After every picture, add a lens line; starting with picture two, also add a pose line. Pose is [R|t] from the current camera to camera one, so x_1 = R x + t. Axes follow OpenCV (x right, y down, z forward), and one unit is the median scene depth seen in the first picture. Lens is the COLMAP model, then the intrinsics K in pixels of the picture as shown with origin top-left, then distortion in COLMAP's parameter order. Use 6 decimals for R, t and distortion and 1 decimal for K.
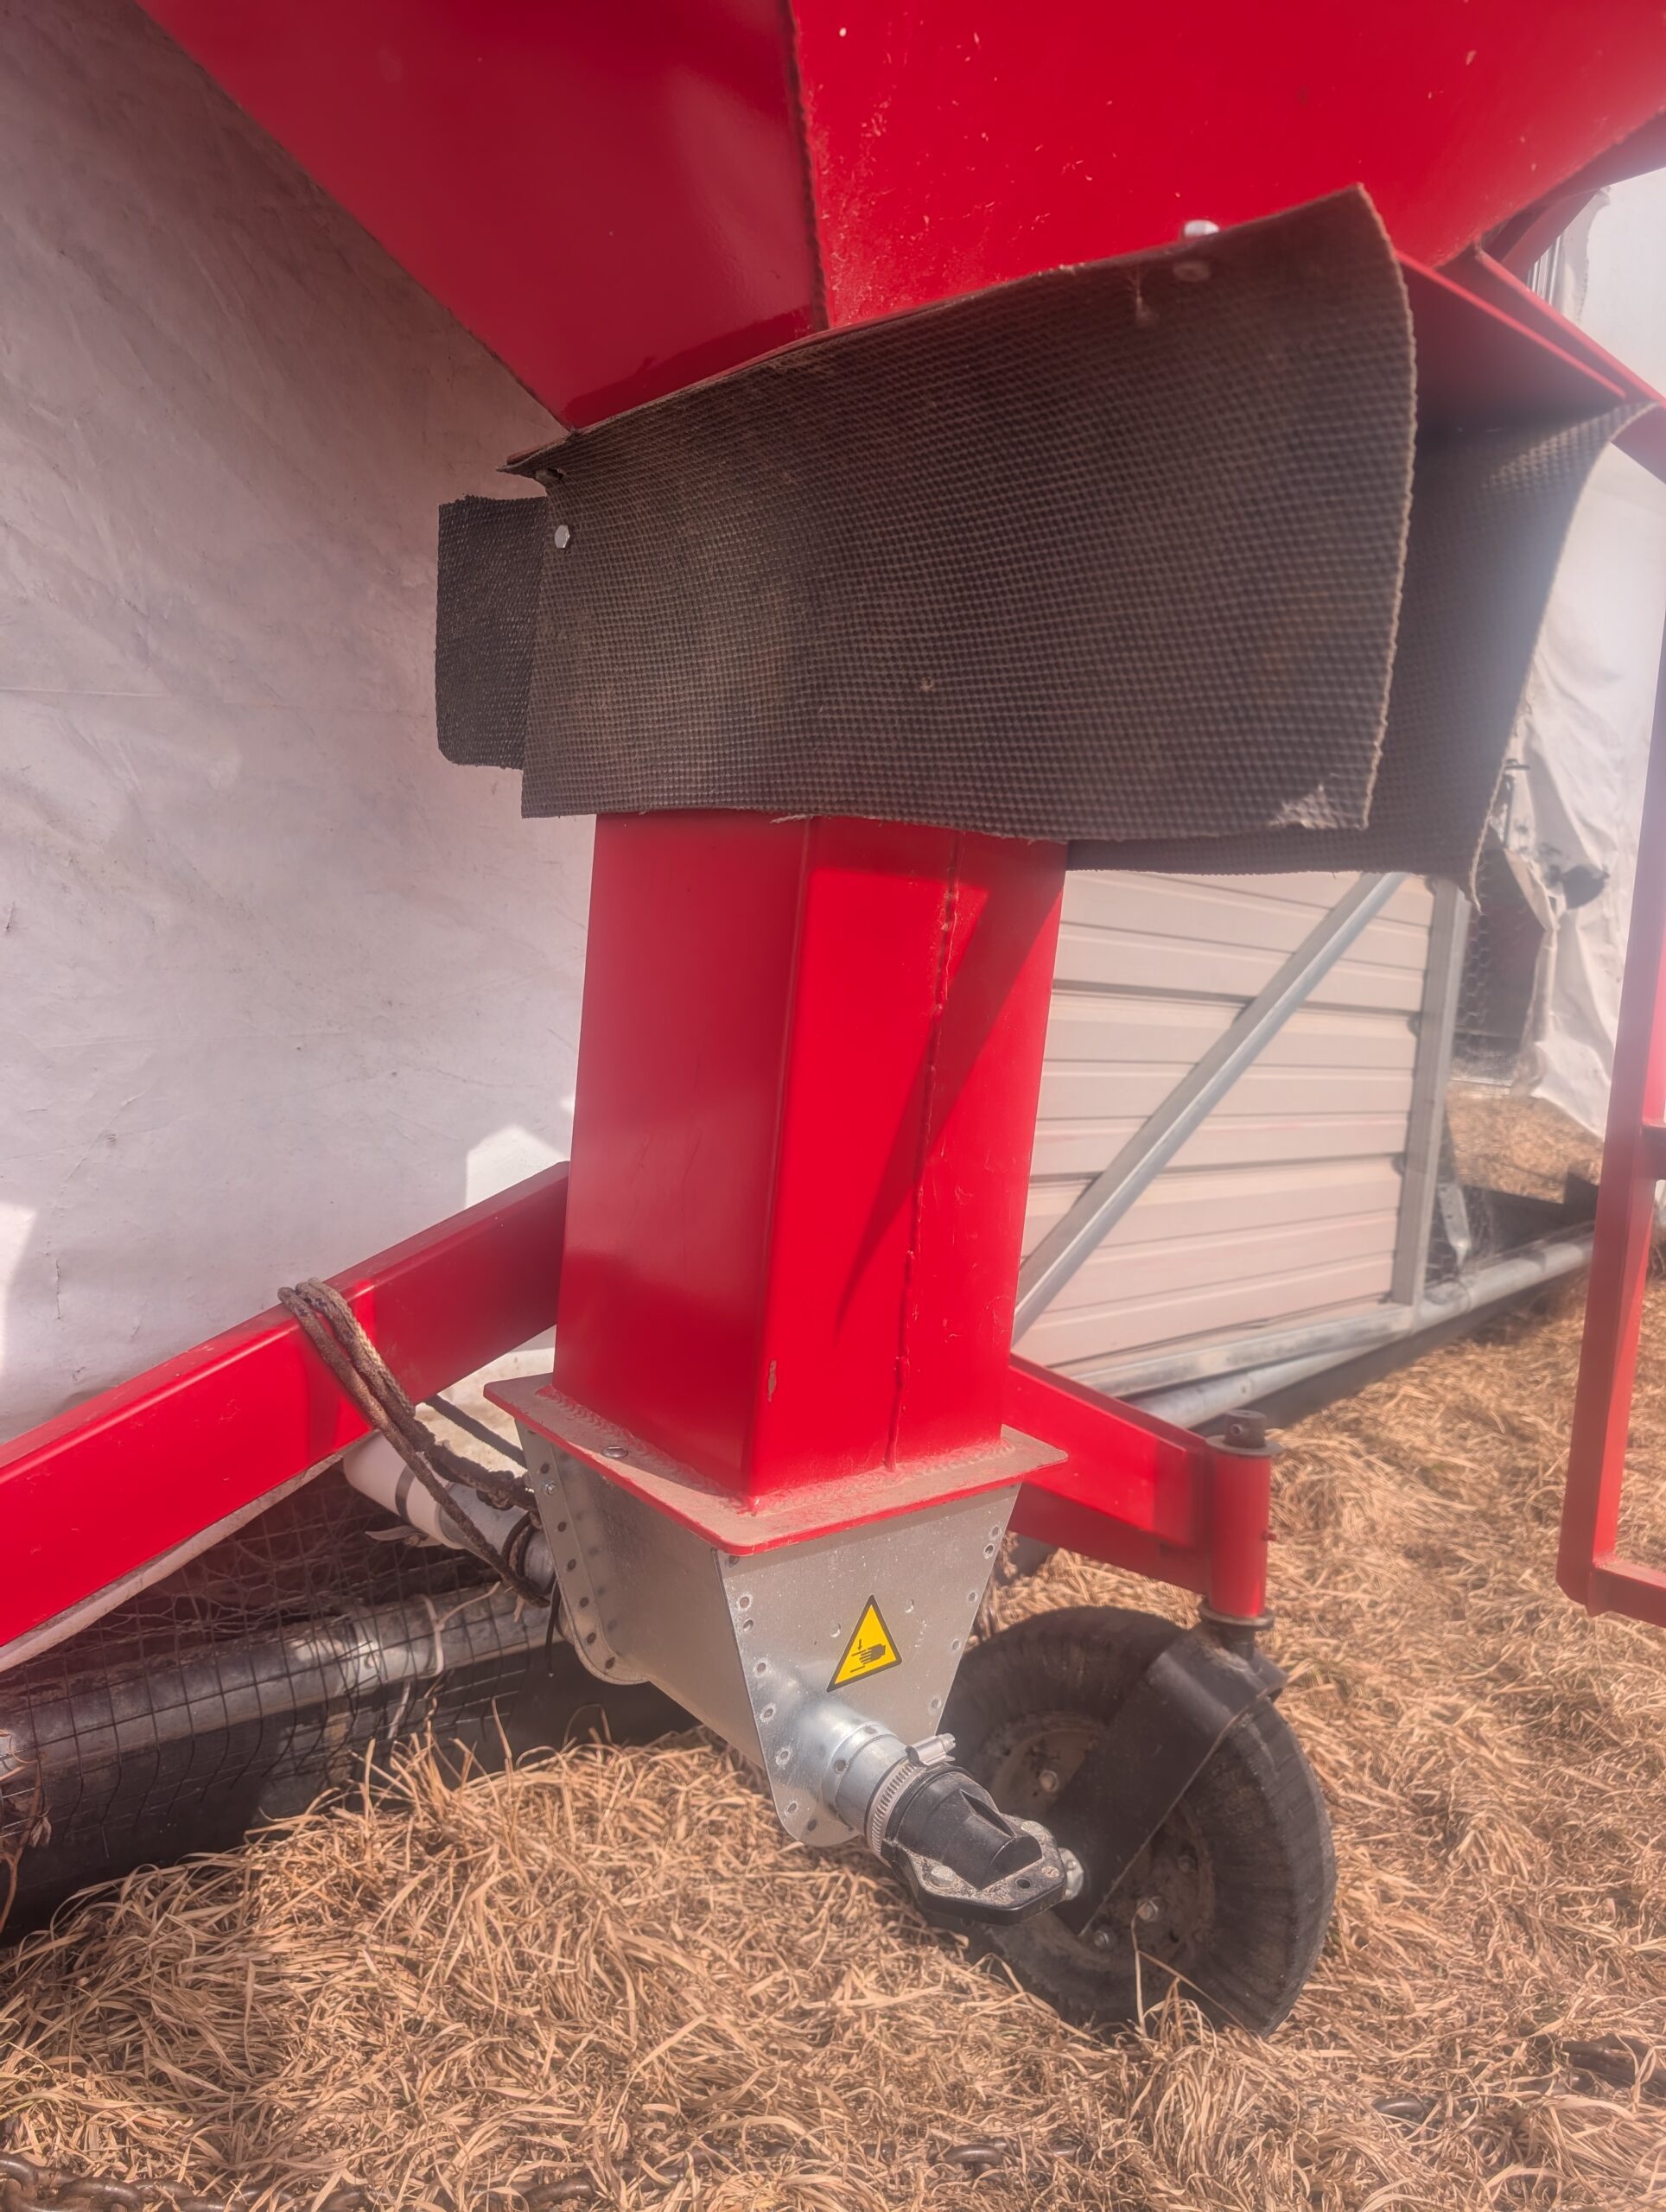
lens RADIAL K [[1648.7, 0, 836.0], [0, 1648.7, 1110.3], [0, 0, 1]] dist [0.009868, 0.004198]
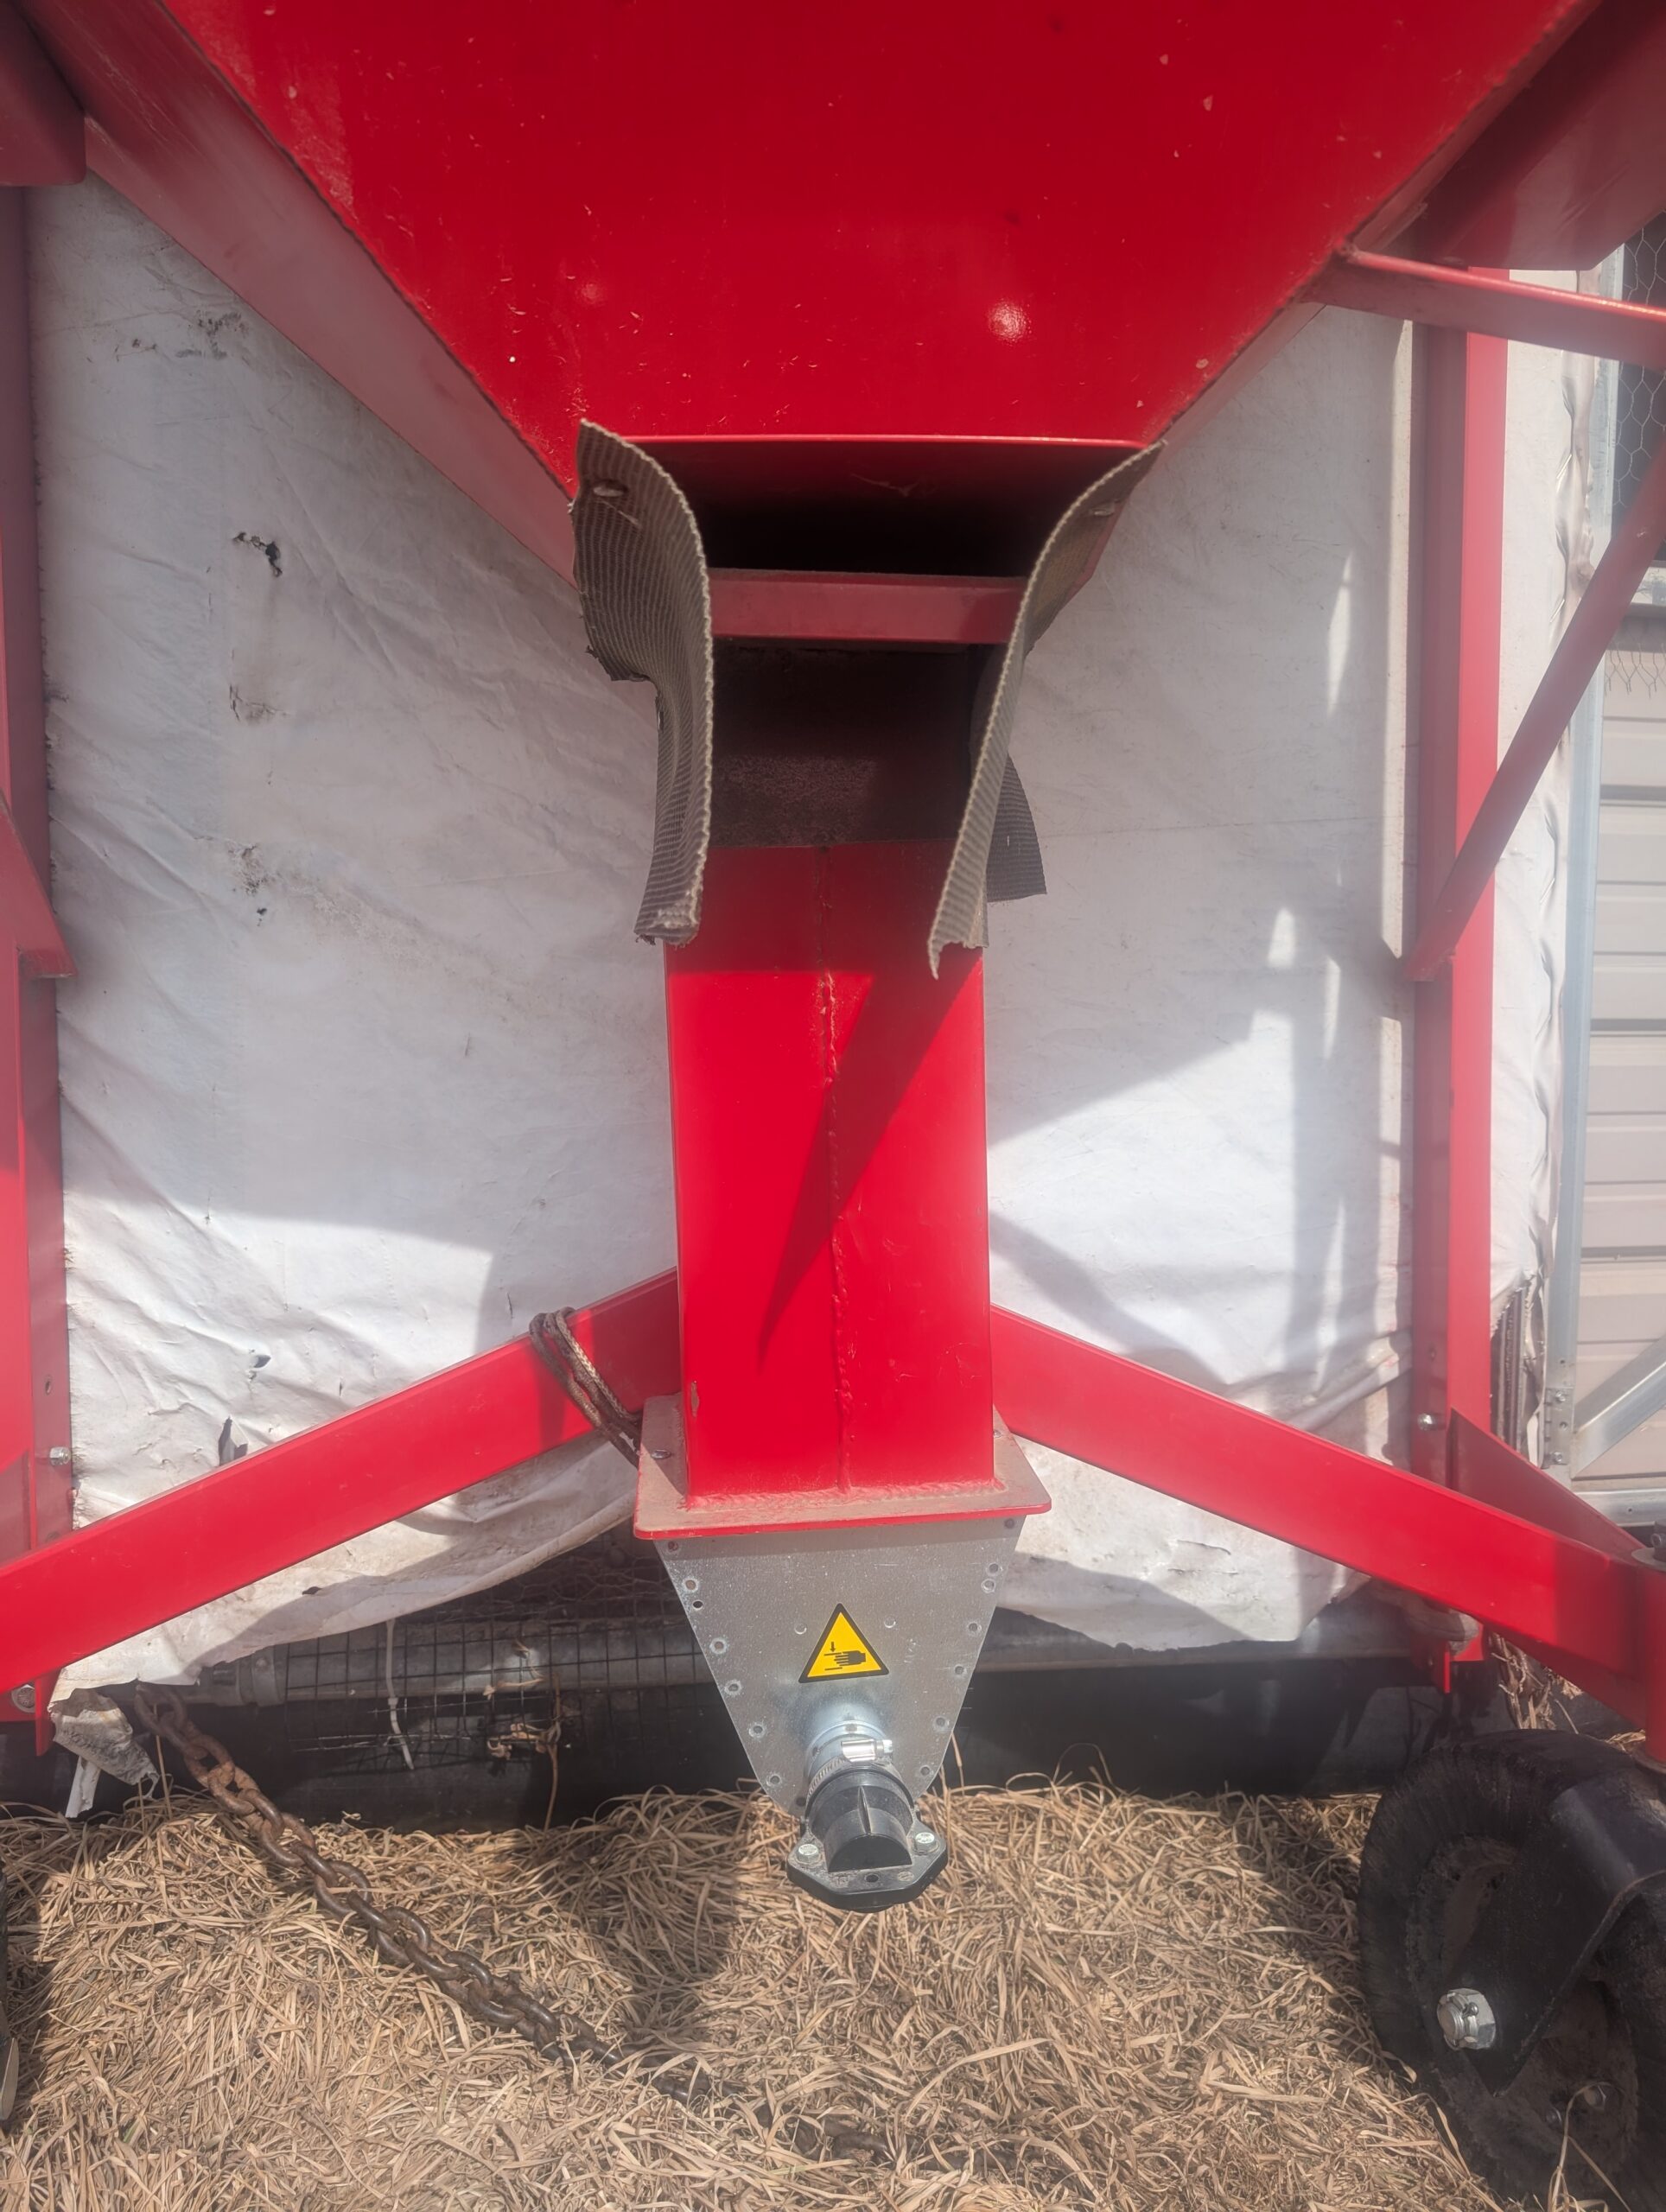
lens RADIAL K [[1648.7, 0, 849.7], [0, 1648.7, 1099.7], [0, 0, 1]] dist [0.009868, 0.004198]
pose [[0.810321, -0.039426, -0.584659, 0.542543], [0.008271, 0.998404, -0.055863, 0.010912], [0.585928, 0.040431, 0.809354, 0.062214]]
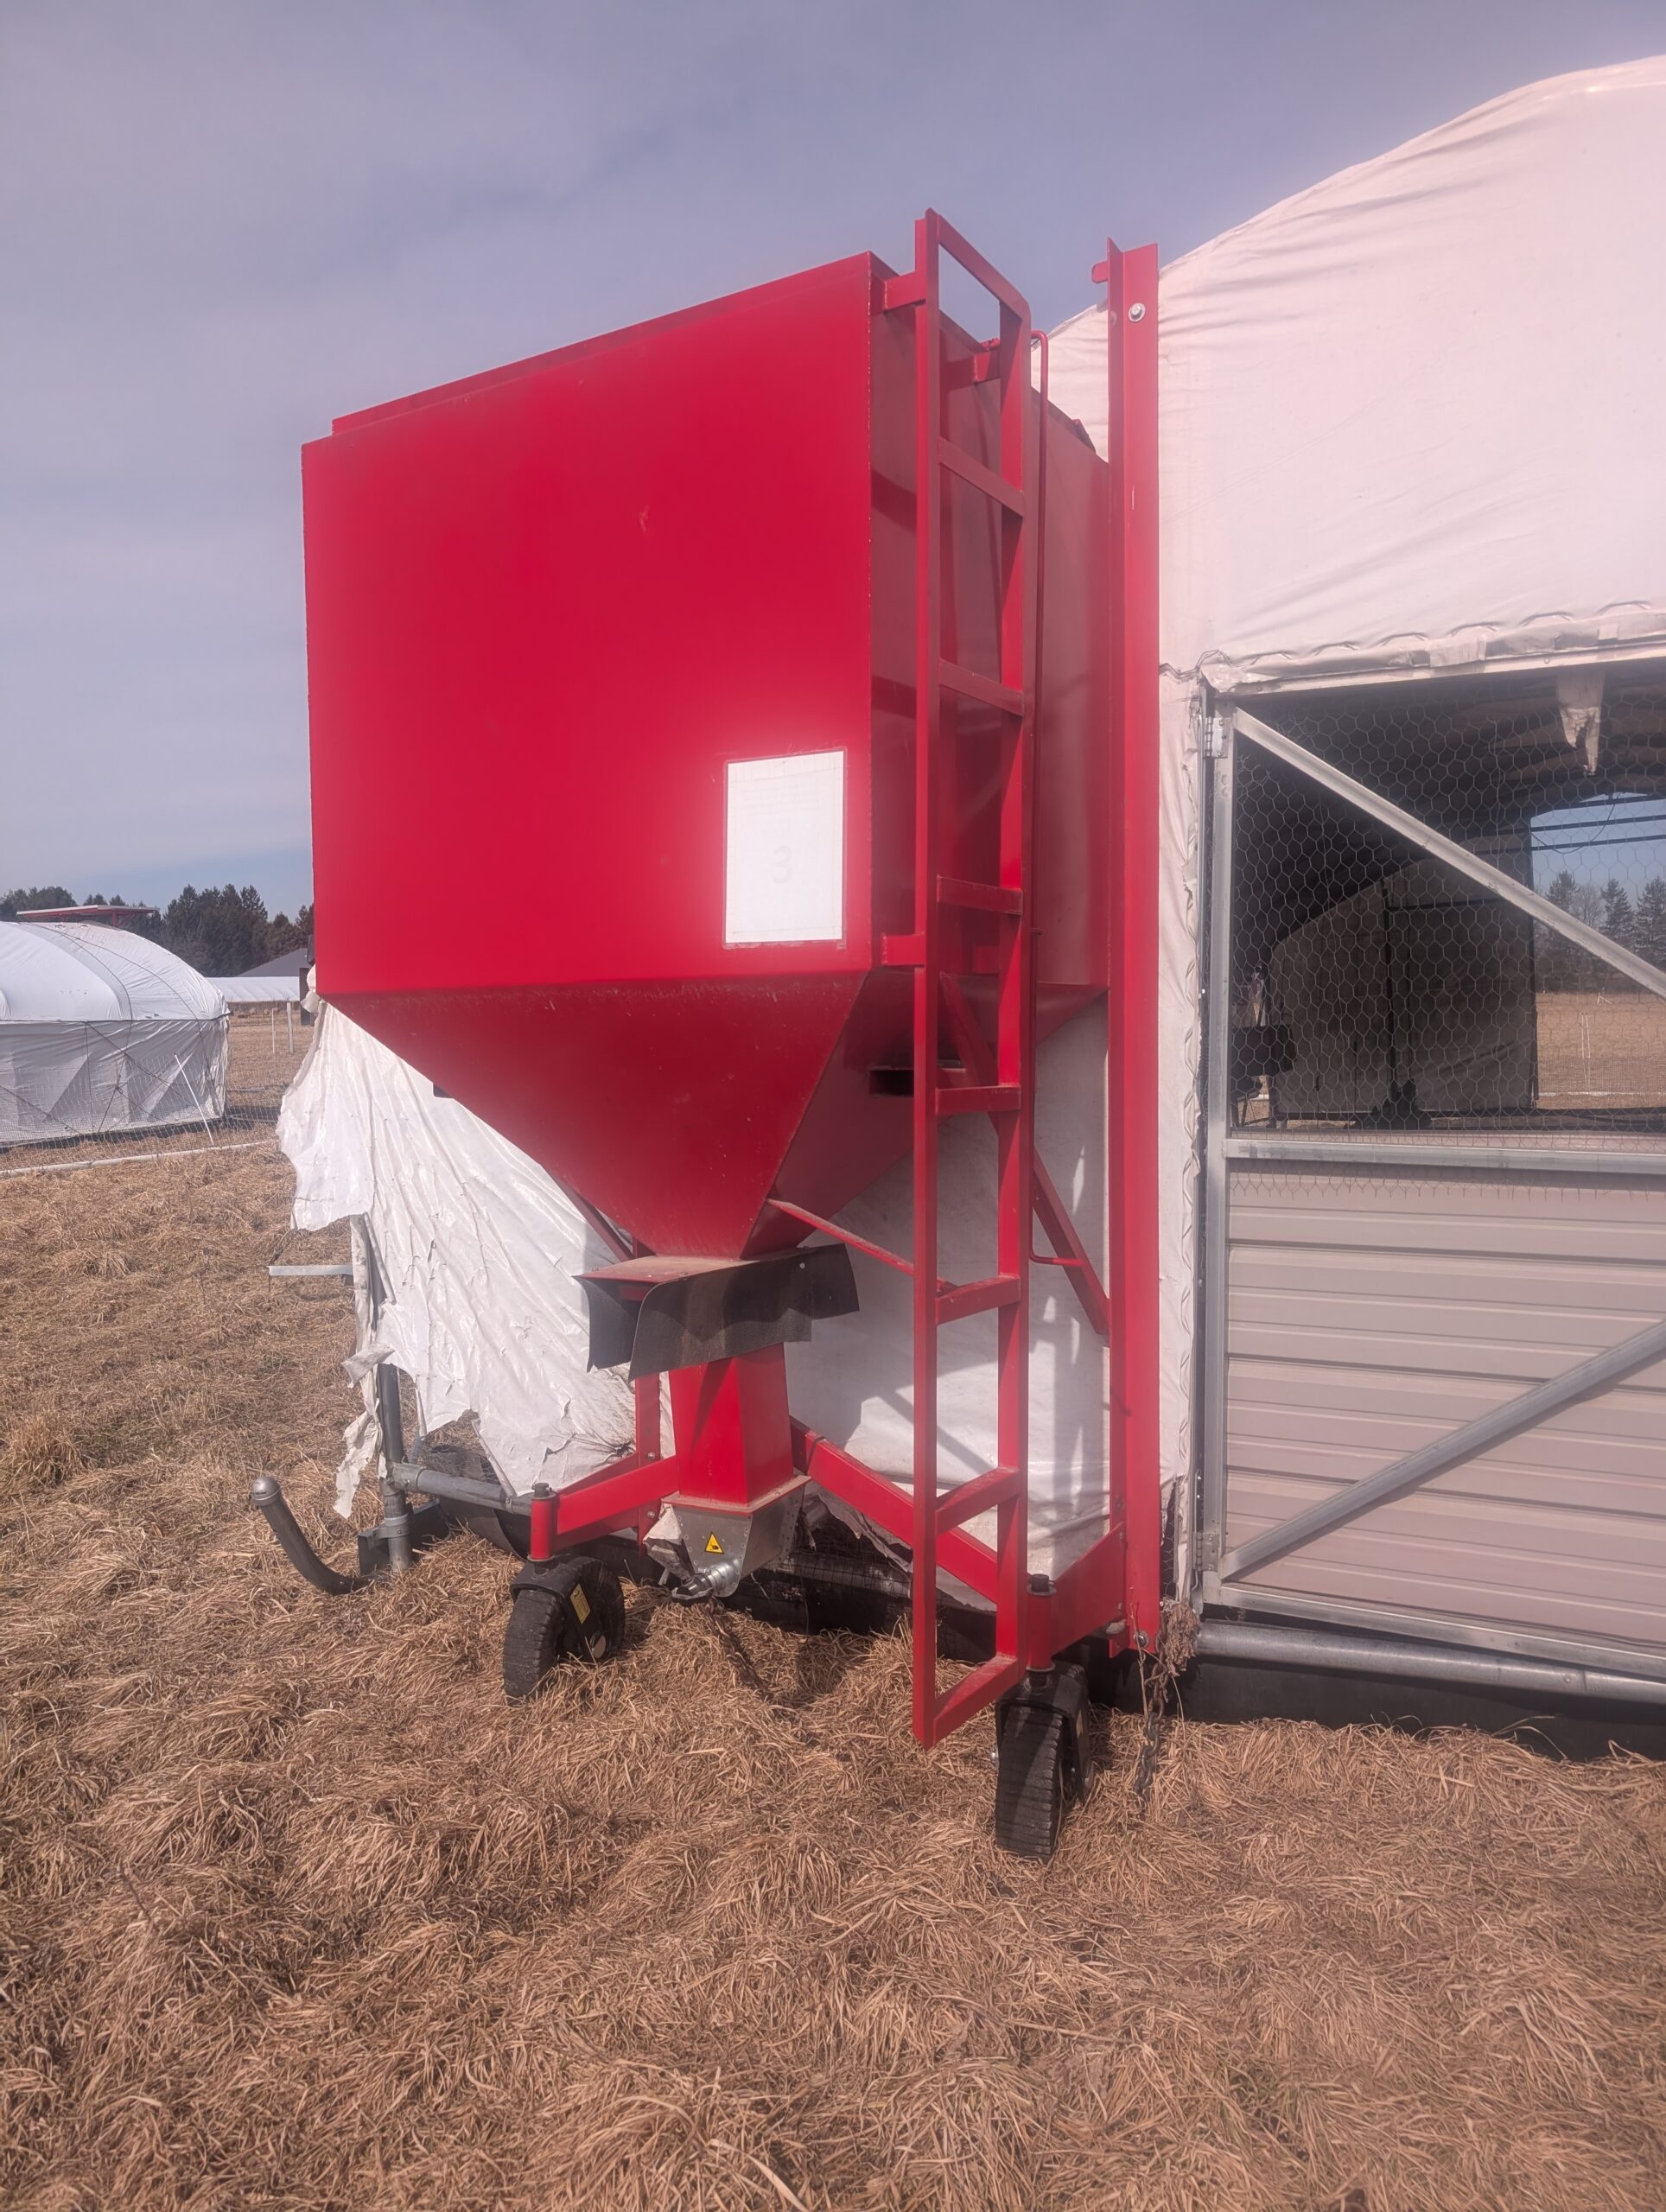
lens RADIAL K [[1648.7, 0, 832.8], [0, 1648.7, 1107.2], [0, 0, 1]] dist [0.009868, 0.004198]
pose [[0.271910, -0.026069, -0.961969, 3.056467], [-0.051939, 0.997778, -0.041720, -0.449372], [0.960920, 0.061308, 0.269952, 0.116928]]
